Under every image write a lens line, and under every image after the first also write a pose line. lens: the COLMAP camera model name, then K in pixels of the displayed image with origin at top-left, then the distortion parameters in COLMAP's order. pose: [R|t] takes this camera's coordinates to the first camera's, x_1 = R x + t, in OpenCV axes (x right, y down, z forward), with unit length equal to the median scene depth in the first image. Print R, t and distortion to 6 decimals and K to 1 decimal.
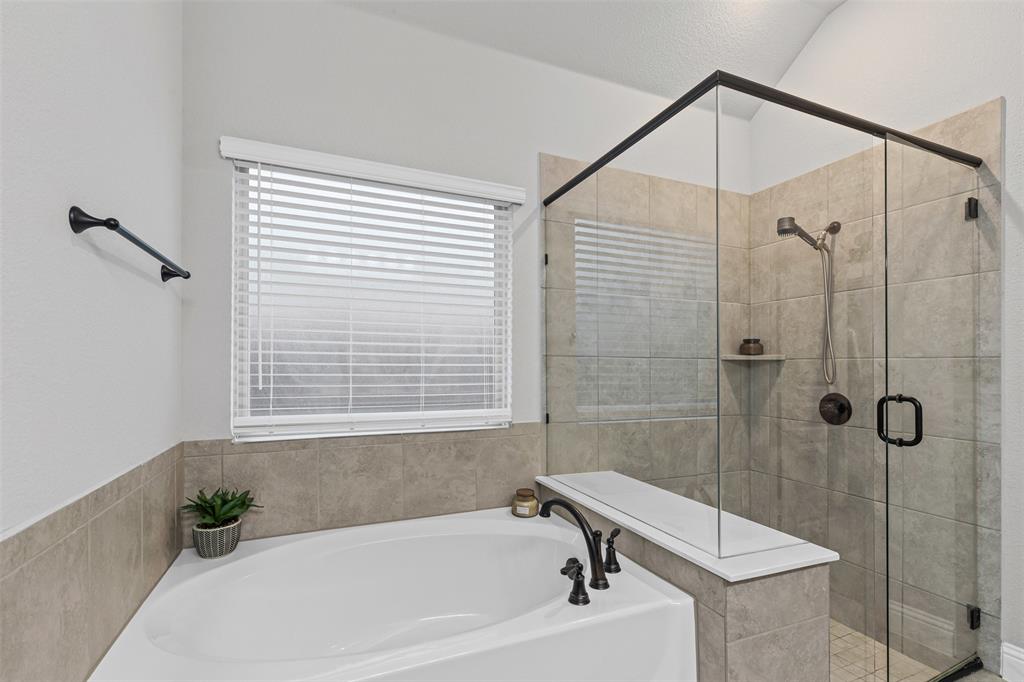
lens RADIAL K [[470.4, 0, 511.5], [0, 470.4, 368.0], [0, 0, 1]] dist [-0.001335, -0.000466]
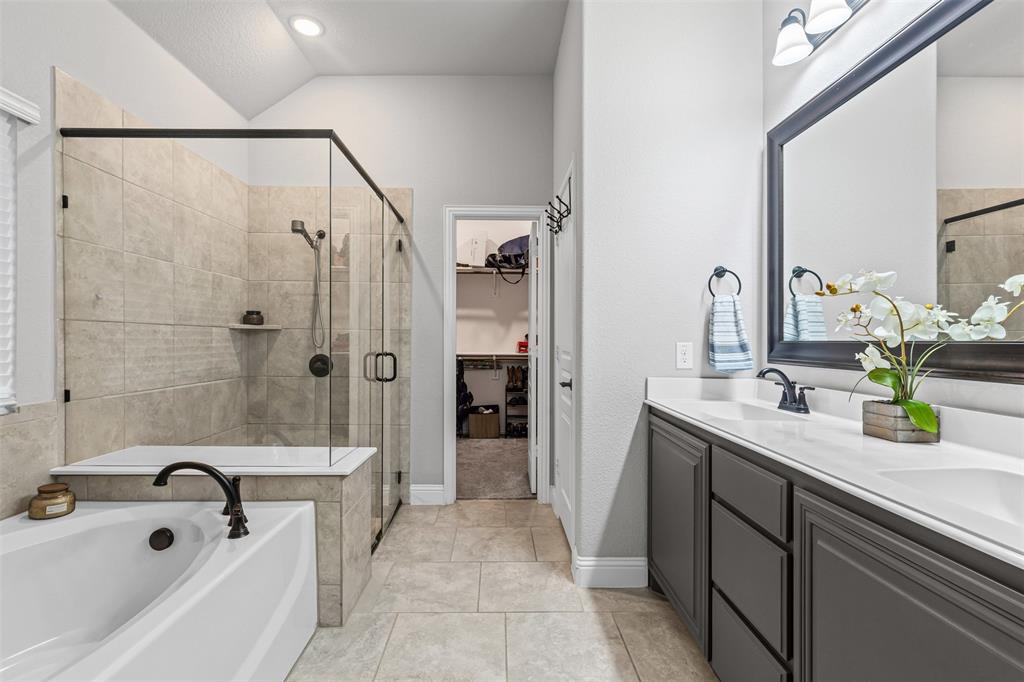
lens RADIAL K [[461.4, 0, 516.6], [0, 461.4, 347.4], [0, 0, 1]] dist [0.000128, -0.000178]
pose [[0.356846, -0.018832, 0.933973, -0.389746], [-0.003365, 0.999764, 0.021444, 0.002521], [-0.934157, -0.010795, 0.356699, -0.025093]]
